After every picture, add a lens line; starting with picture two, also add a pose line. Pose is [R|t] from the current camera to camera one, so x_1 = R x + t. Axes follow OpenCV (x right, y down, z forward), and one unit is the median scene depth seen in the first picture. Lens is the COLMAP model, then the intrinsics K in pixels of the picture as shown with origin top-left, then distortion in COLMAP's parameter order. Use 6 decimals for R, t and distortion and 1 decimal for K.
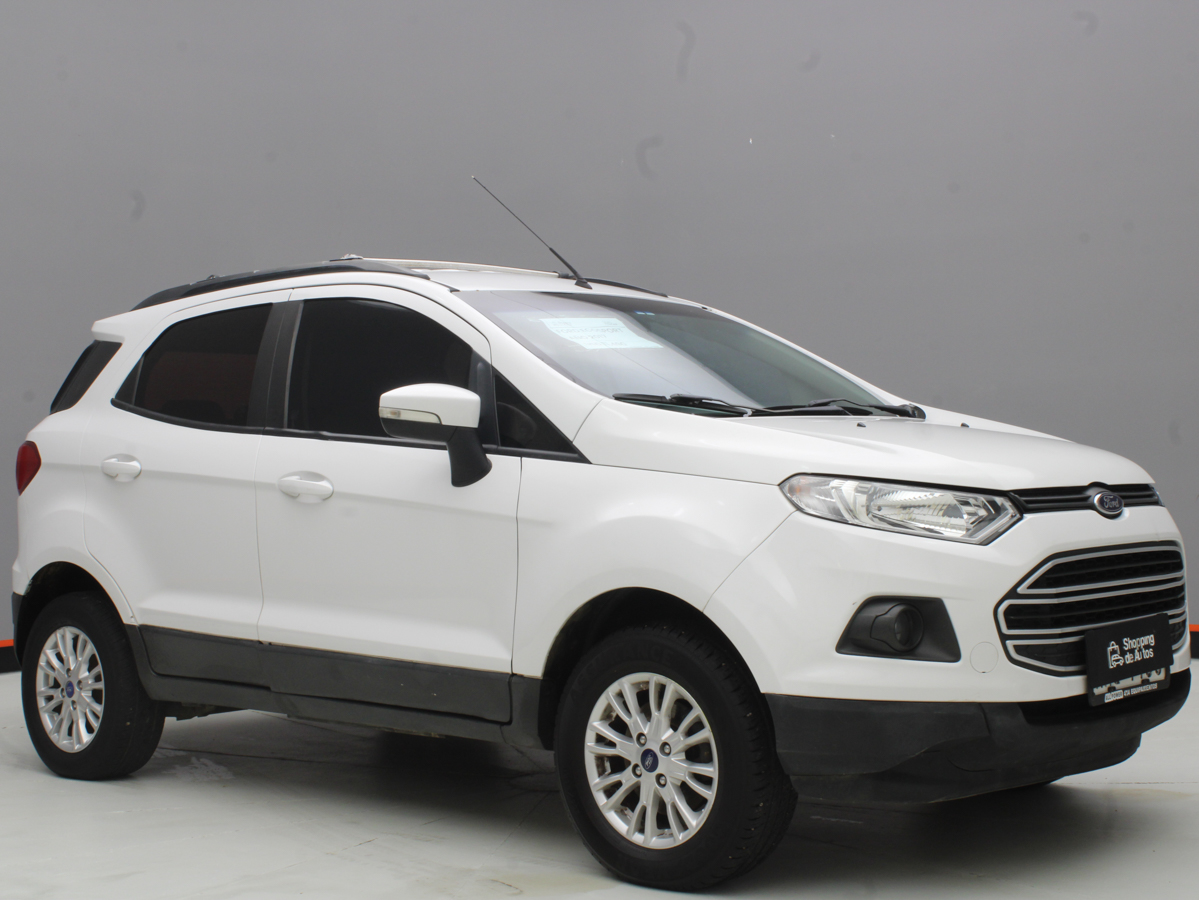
lens RADIAL K [[2023.5, 0, 599.5], [0, 2023.5, 450.0], [0, 0, 1]] dist [-0.060172, -0.156612]
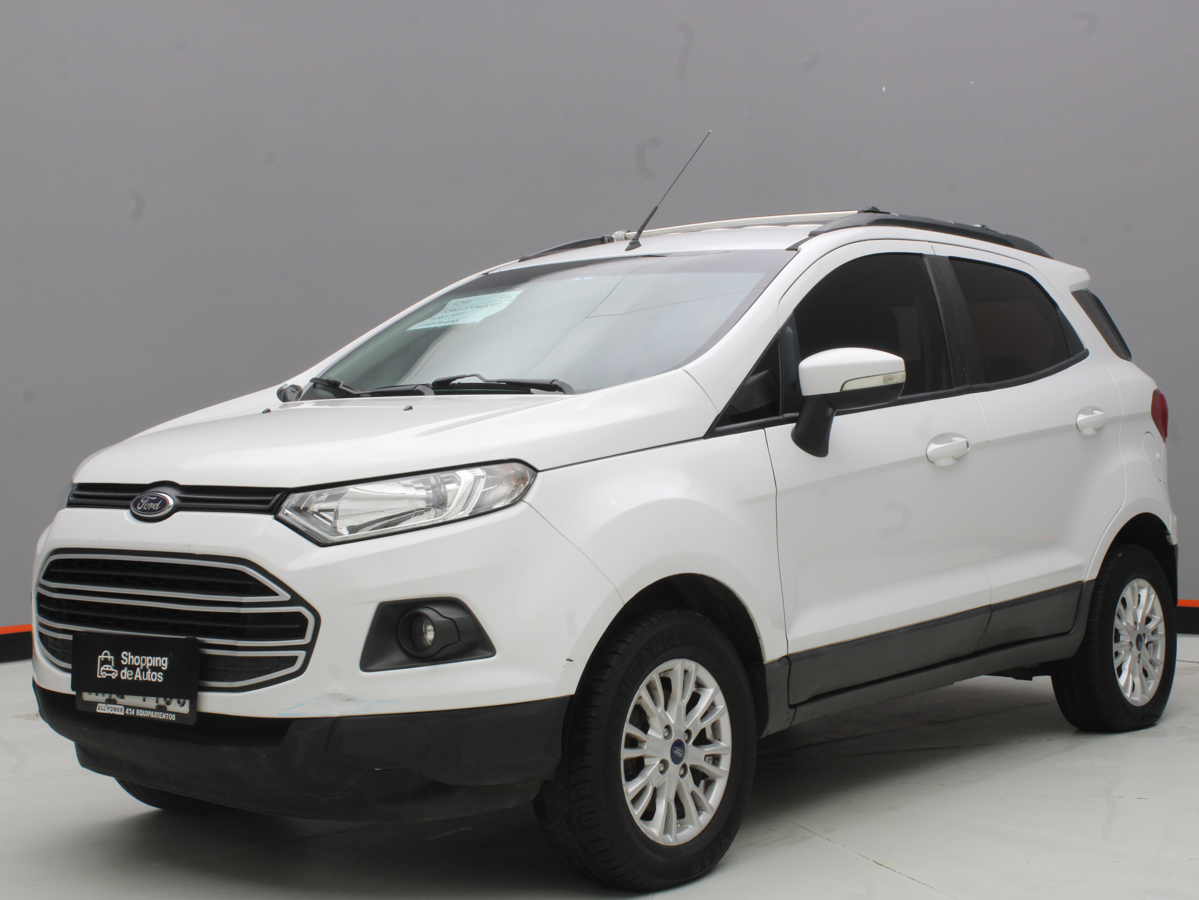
lens RADIAL K [[1968.9, 0, 599.5], [0, 1968.9, 450.0], [0, 0, 1]] dist [-0.047734, -0.062043]
pose [[0.049808, 0.042540, -0.997852, 1.159148], [0.017085, 0.998910, 0.043438, -0.033879], [0.998613, -0.019212, 0.049027, 1.169079]]
